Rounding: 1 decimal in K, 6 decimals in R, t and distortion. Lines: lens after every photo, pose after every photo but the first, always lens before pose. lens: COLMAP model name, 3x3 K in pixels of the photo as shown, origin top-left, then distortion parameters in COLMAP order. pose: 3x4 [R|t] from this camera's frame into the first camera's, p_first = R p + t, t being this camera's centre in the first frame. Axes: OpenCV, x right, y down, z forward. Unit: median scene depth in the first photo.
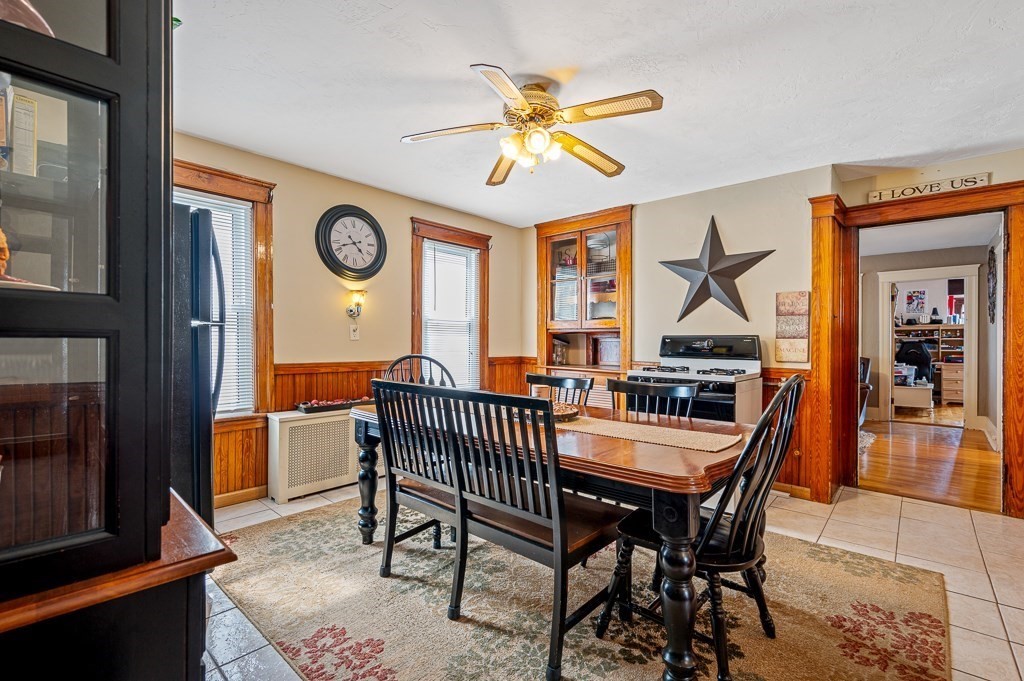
lens RADIAL K [[440.5, 0, 515.1], [0, 440.5, 340.0], [0, 0, 1]] dist [0.000375, 0.000508]
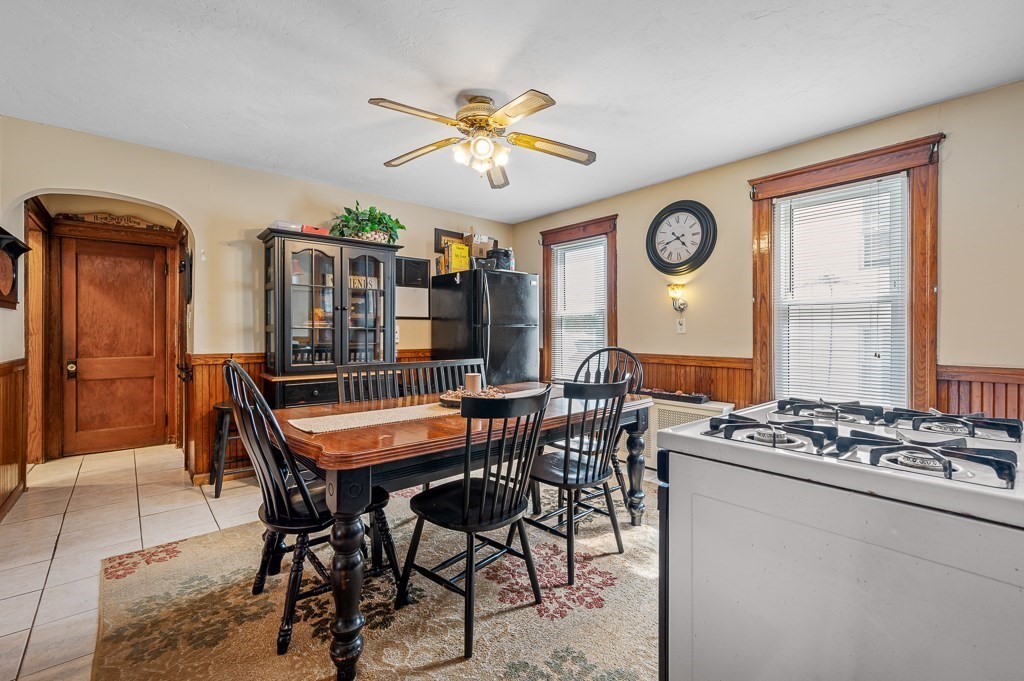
lens RADIAL K [[440.5, 0, 517.6], [0, 440.5, 337.1], [0, 0, 1]] dist [0.000375, 0.000508]
pose [[-0.089407, -0.003355, -0.995990, 0.204985], [-0.001931, 0.999993, -0.003195, 0.003612], [0.995993, 0.001638, -0.089413, 0.218434]]
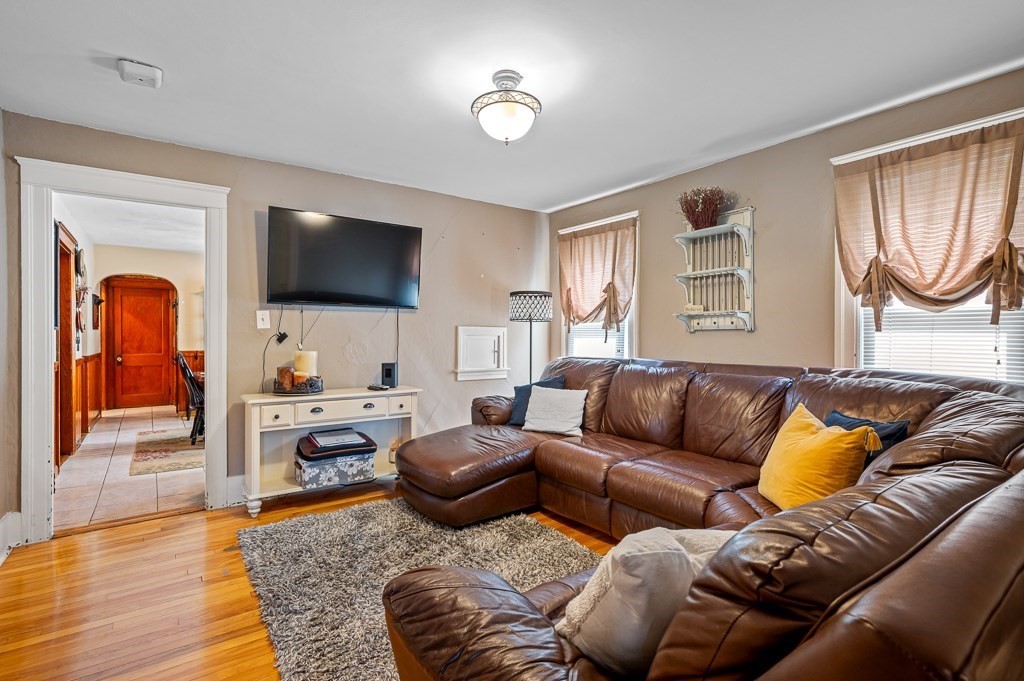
lens RADIAL K [[485.4, 0, 513.5], [0, 485.4, 340.9], [0, 0, 1]] dist [0.005330, -0.000084]
pose [[-0.178688, 0.002335, -0.983903, 0.494744], [0.003283, 0.999993, 0.001777, 0.001370], [0.983900, -0.002912, -0.178694, 0.538724]]
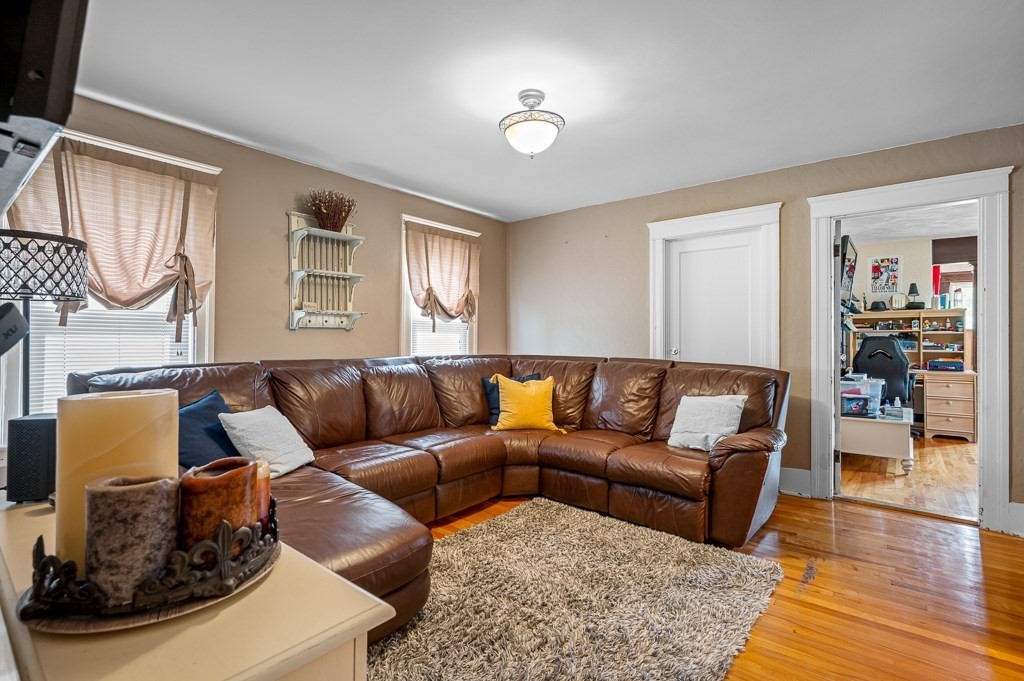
lens RADIAL K [[475.9, 0, 512.6], [0, 475.9, 338.5], [0, 0, 1]] dist [0.004933, 0.000842]
pose [[0.997645, -0.005736, 0.068345, 0.382024], [0.005626, 0.999983, 0.001813, 0.001980], [-0.068354, -0.001424, 0.997660, 0.409627]]
